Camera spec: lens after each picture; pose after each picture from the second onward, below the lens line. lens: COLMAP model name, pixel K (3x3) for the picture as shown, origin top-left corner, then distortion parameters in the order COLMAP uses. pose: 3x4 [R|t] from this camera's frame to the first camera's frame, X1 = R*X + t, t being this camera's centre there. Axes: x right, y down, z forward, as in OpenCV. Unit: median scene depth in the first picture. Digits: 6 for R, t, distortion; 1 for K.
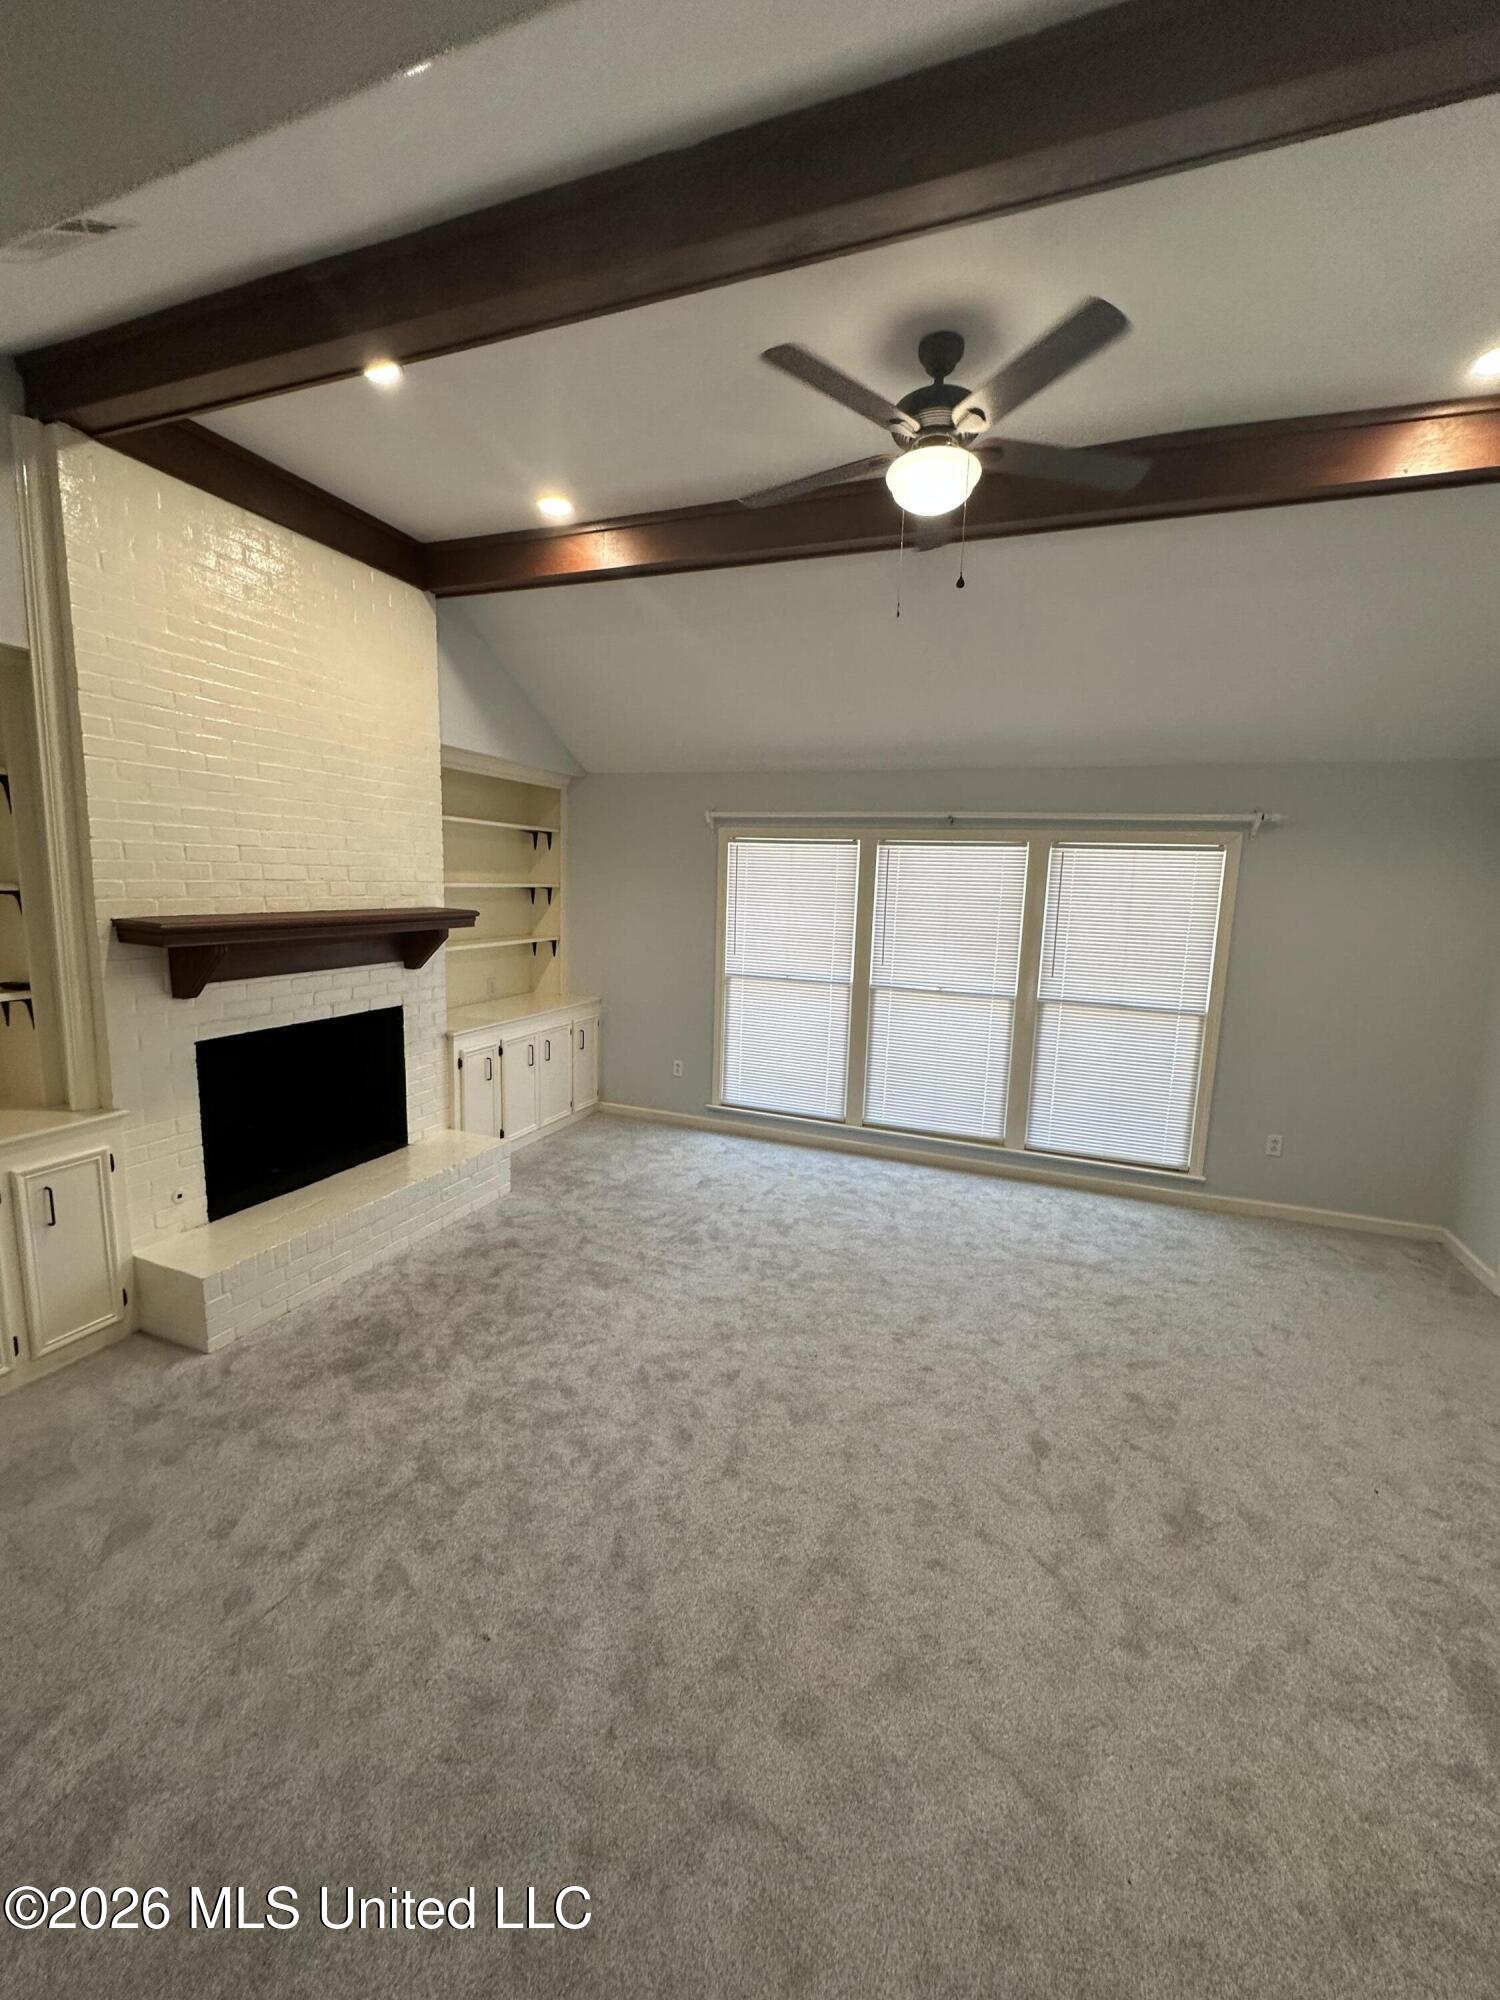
lens RADIAL K [[797.6, 0, 750.5], [0, 797.6, 999.1], [0, 0, 1]] dist [-0.003198, 0.001049]
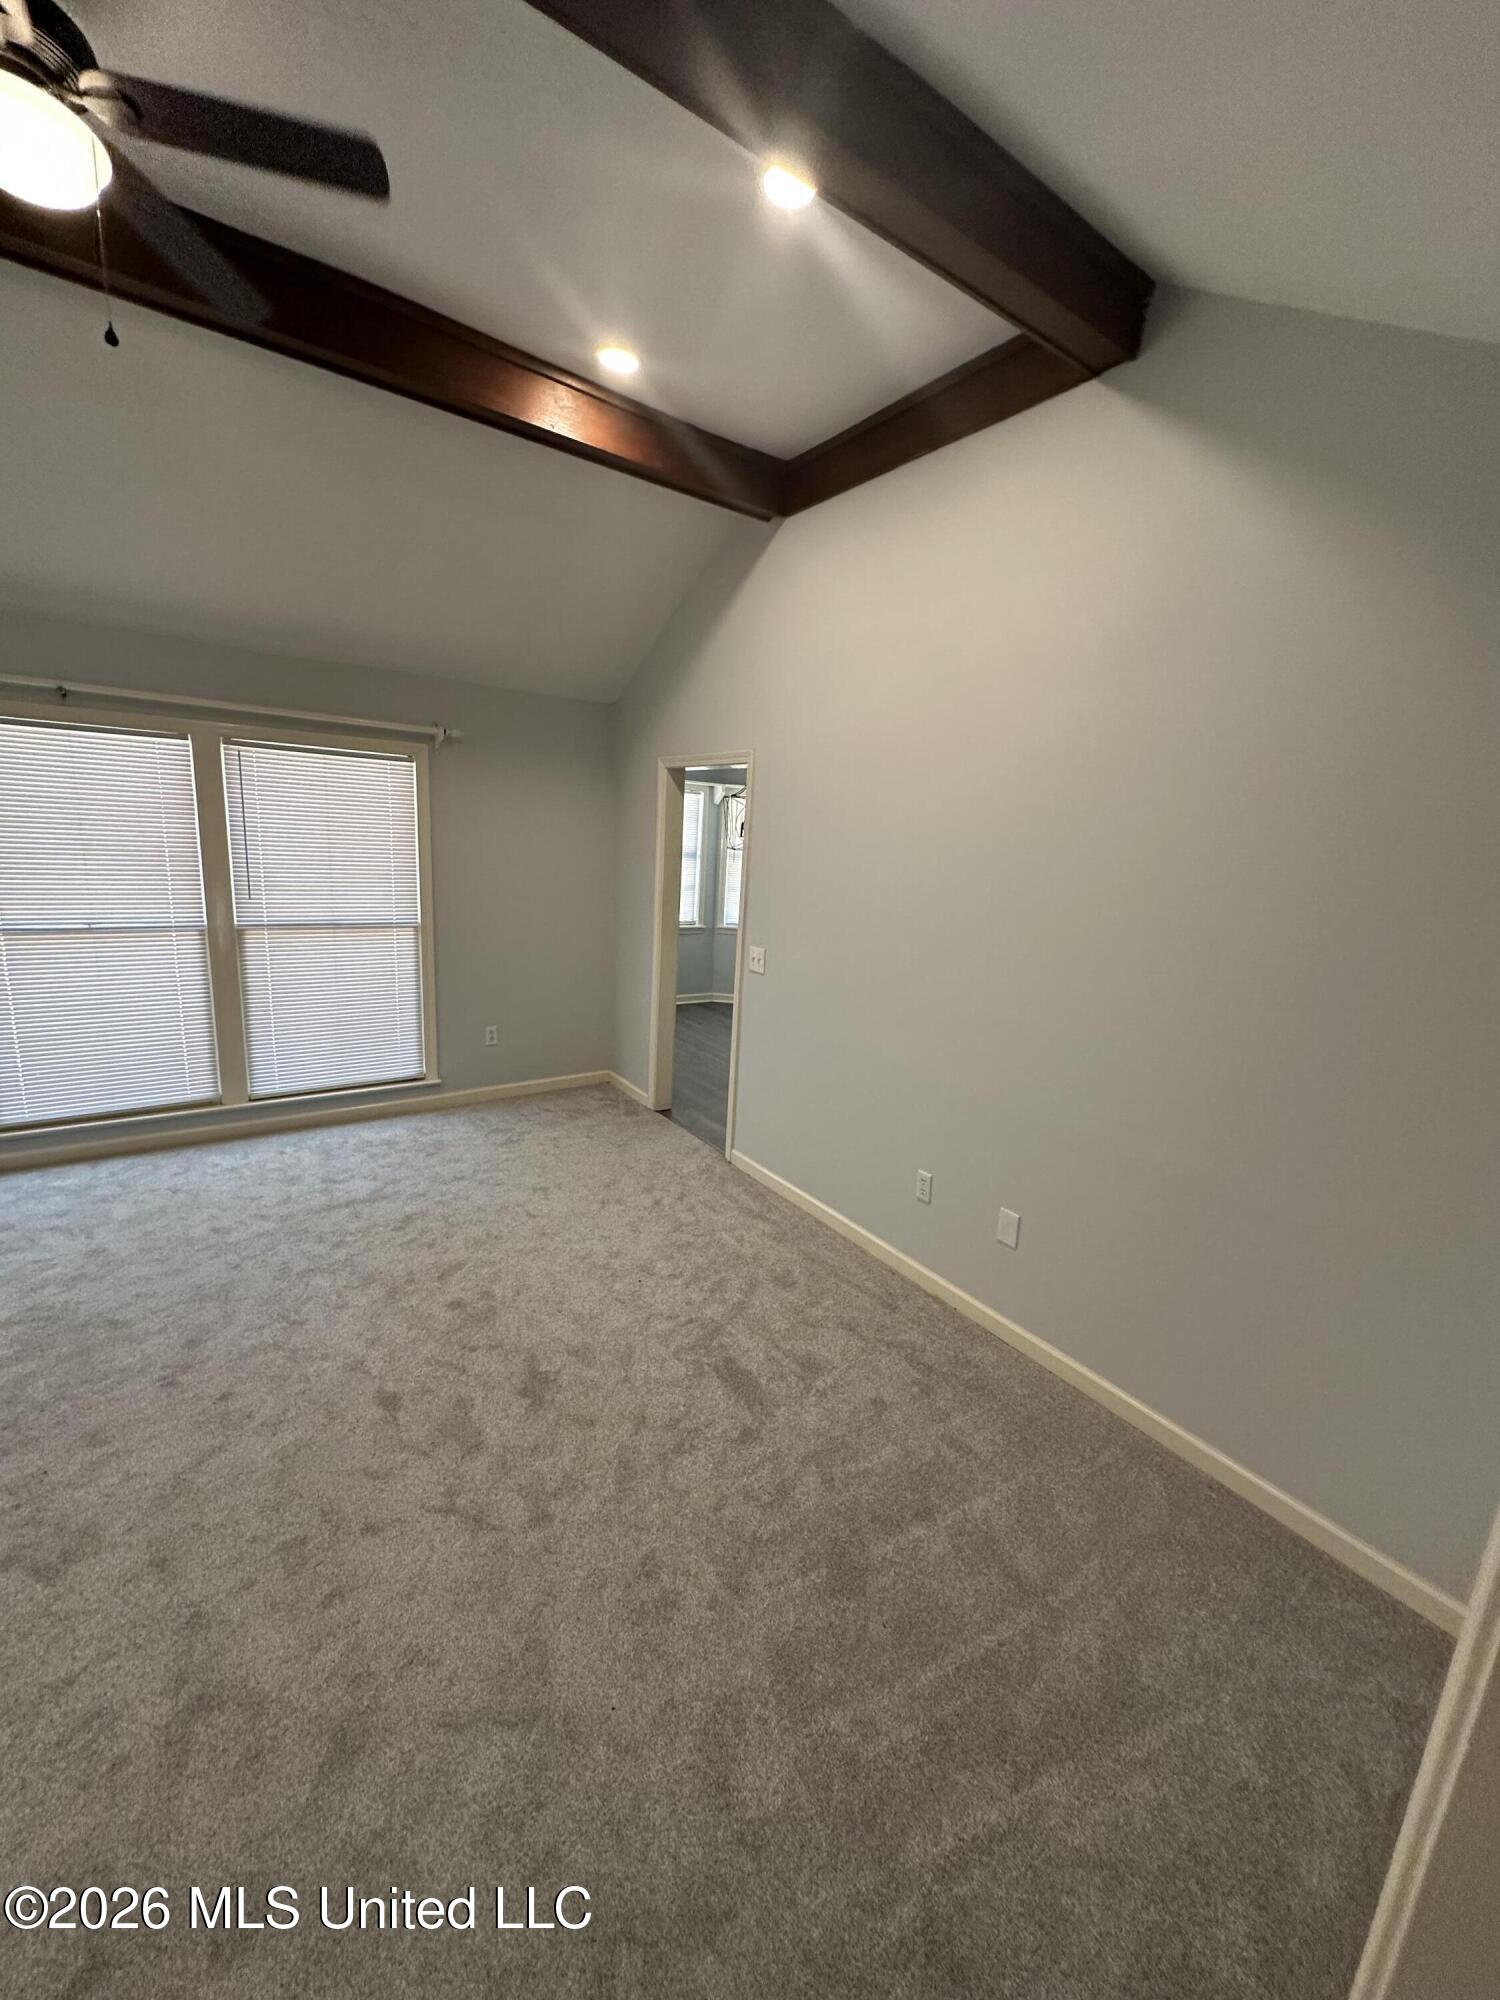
lens RADIAL K [[797.6, 0, 749.6], [0, 797.6, 997.8], [0, 0, 1]] dist [-0.003198, 0.001049]
pose [[0.547963, -0.171532, 0.818727, -0.063832], [0.083909, 0.985084, 0.150227, -0.008489], [-0.832284, -0.013620, 0.554182, 0.094489]]
